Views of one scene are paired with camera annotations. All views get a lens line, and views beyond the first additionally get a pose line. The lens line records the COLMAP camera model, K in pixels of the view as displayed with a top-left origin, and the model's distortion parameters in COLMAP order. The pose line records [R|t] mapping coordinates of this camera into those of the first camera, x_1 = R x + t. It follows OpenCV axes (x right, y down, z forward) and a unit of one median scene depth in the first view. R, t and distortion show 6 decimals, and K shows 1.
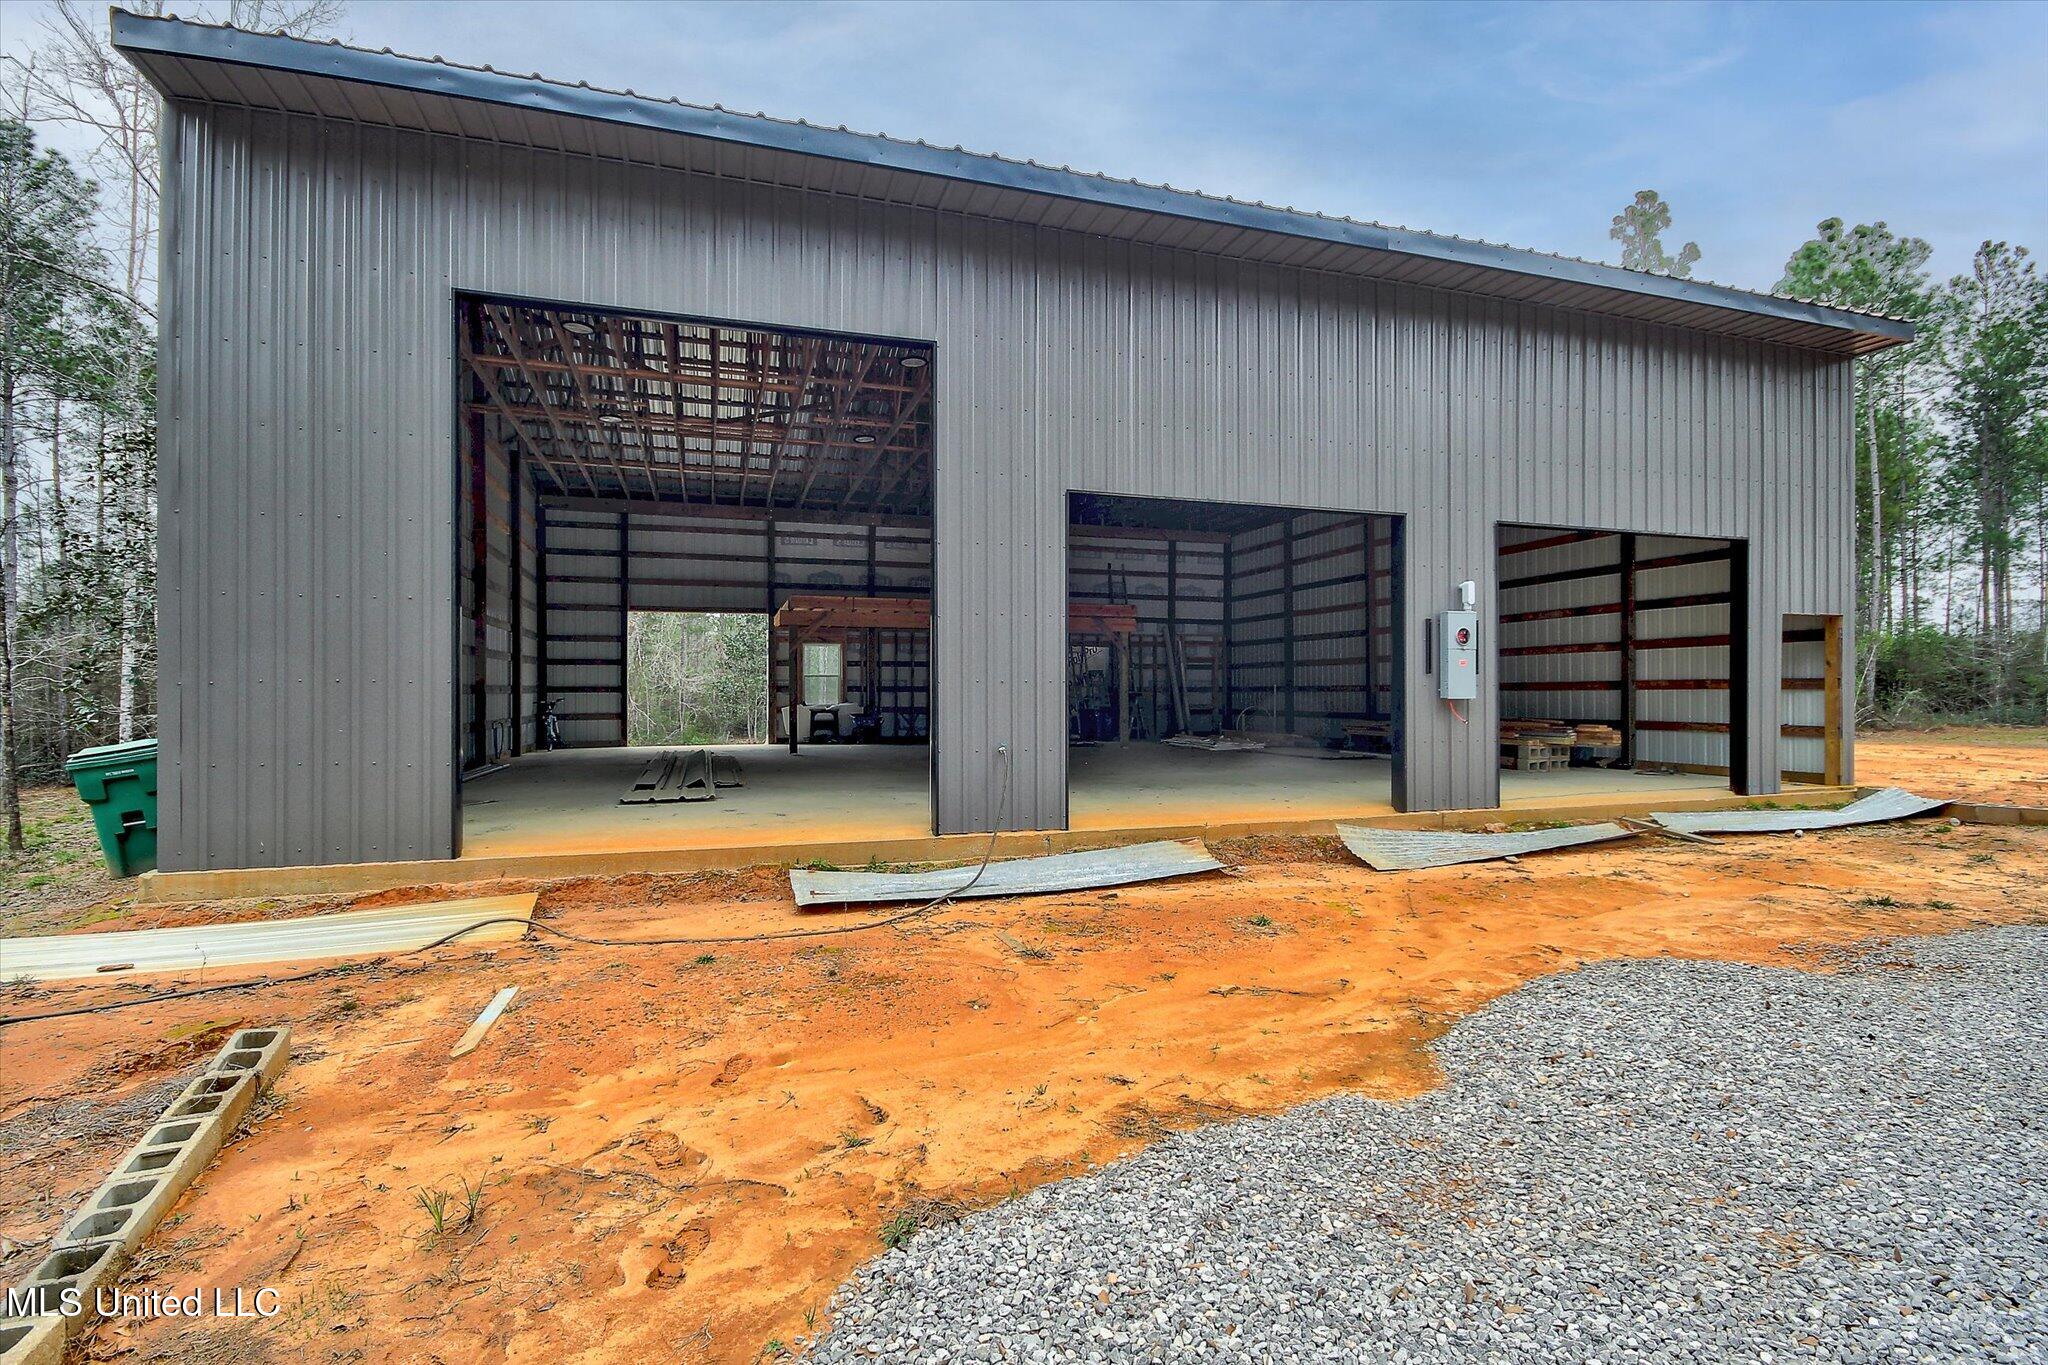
lens RADIAL K [[961.4, 0, 985.4], [0, 961.4, 677.9], [0, 0, 1]] dist [0.008205, -0.010829]
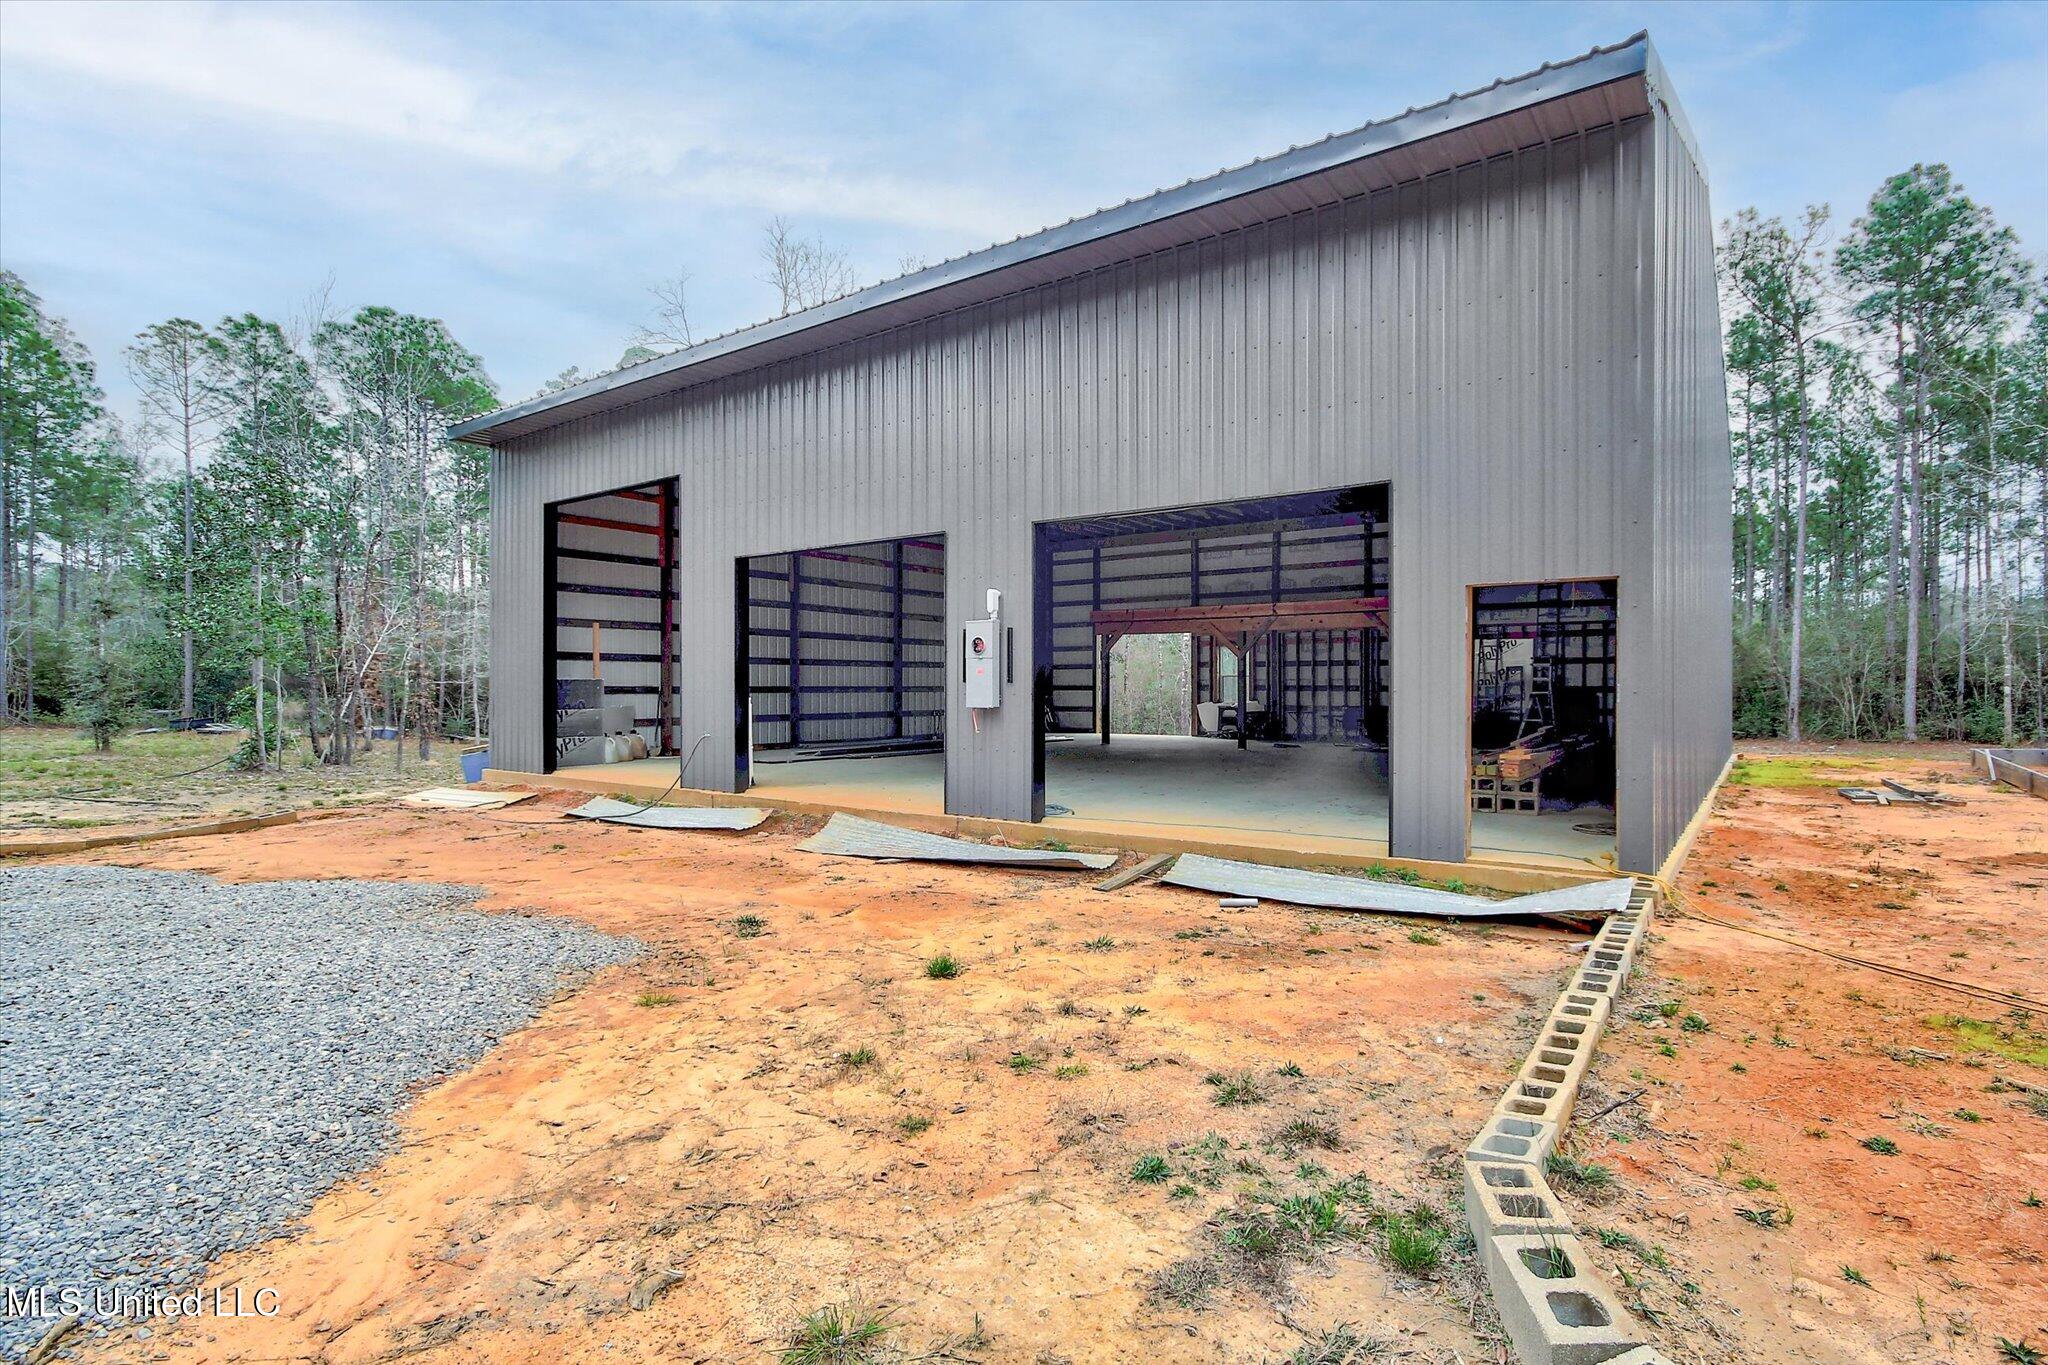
lens RADIAL K [[961.4, 0, 1100.8], [0, 961.4, 685.7], [0, 0, 1]] dist [0.008205, -0.010829]
pose [[0.612388, 0.003003, -0.790551, 0.617477], [0.009603, 0.999891, 0.011237, -0.004859], [0.790499, -0.014473, 0.612293, 0.215771]]
